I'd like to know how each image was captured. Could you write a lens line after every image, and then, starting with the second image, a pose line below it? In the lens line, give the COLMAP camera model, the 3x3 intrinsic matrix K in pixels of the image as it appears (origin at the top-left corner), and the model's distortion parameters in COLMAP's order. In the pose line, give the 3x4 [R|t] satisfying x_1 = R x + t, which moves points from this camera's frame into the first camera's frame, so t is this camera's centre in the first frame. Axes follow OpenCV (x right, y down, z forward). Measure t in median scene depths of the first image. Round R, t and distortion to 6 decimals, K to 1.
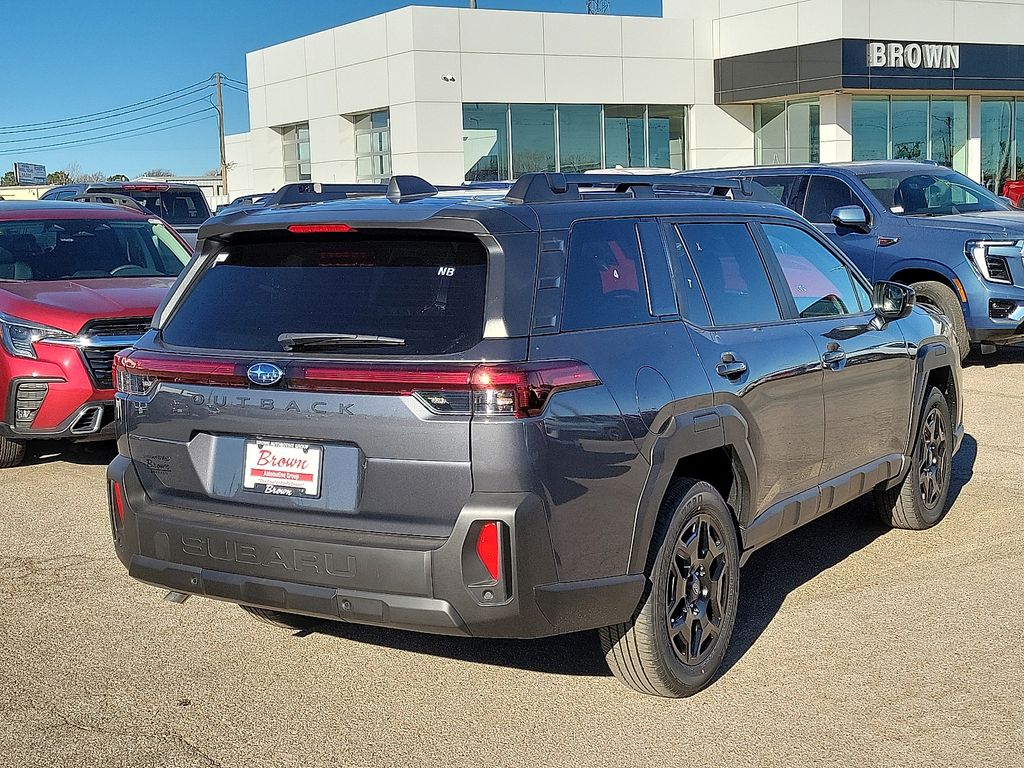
lens RADIAL K [[1426.2, 0, 512.0], [0, 1426.2, 384.0], [0, 0, 1]] dist [0.020205, 0.049705]
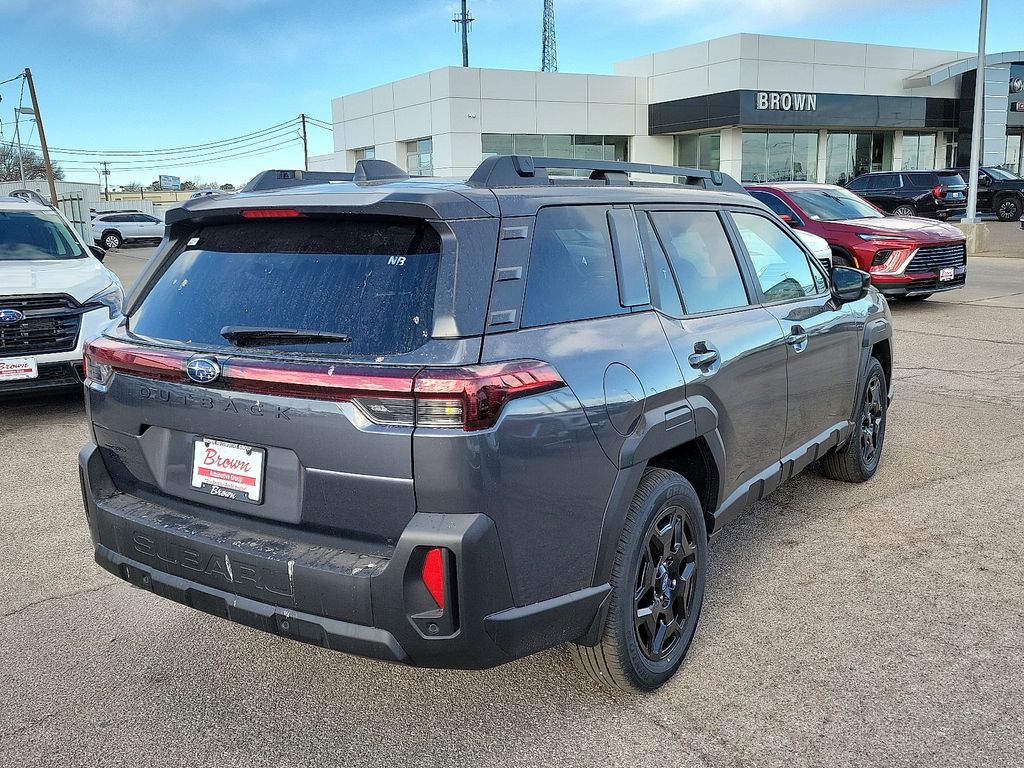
lens RADIAL K [[917.6, 0, 475.0], [0, 917.6, 384.5], [0, 0, 1]] dist [0.051188, -0.007911]
pose [[0.998274, 0.009311, -0.057978, 0.037703], [-0.005609, 0.997954, 0.063695, -0.036536], [0.058452, -0.063260, 0.996284, 0.400199]]
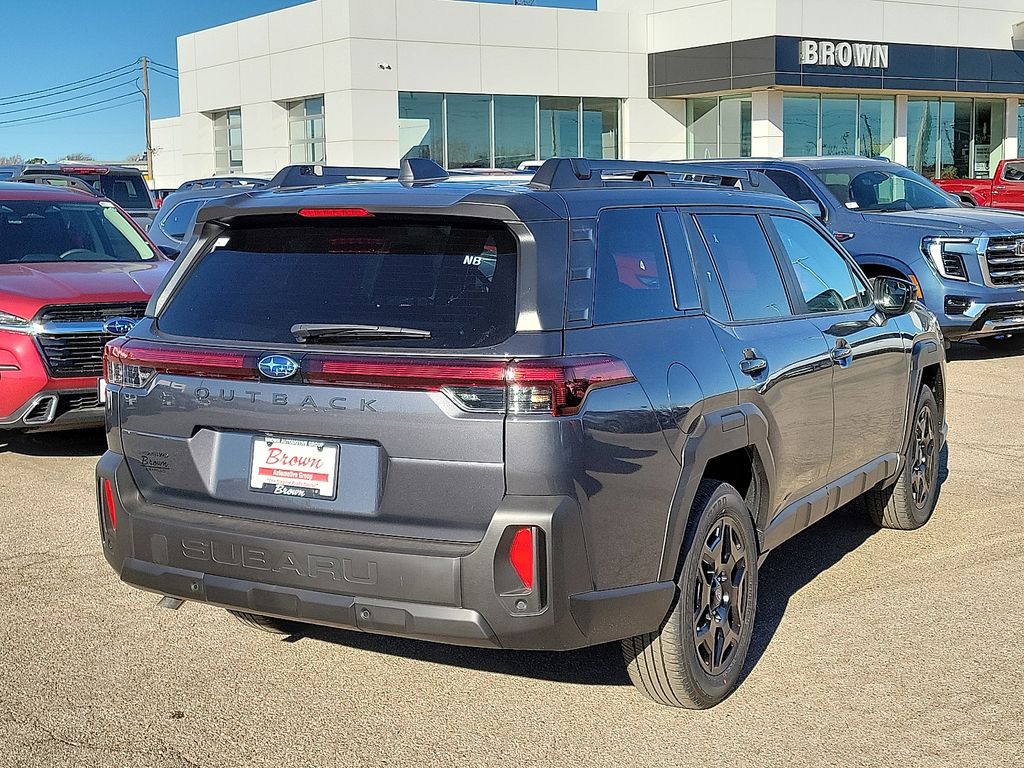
lens RADIAL K [[1419.3, 0, 504.8], [0, 1419.3, 369.1], [0, 0, 1]] dist [0.022913, 0.011458]
pose [[0.998664, 0.010158, 0.050674, -0.069713], [-0.009984, 0.999943, -0.003675, -0.003461], [-0.050708, 0.003164, 0.998708, 0.059566]]
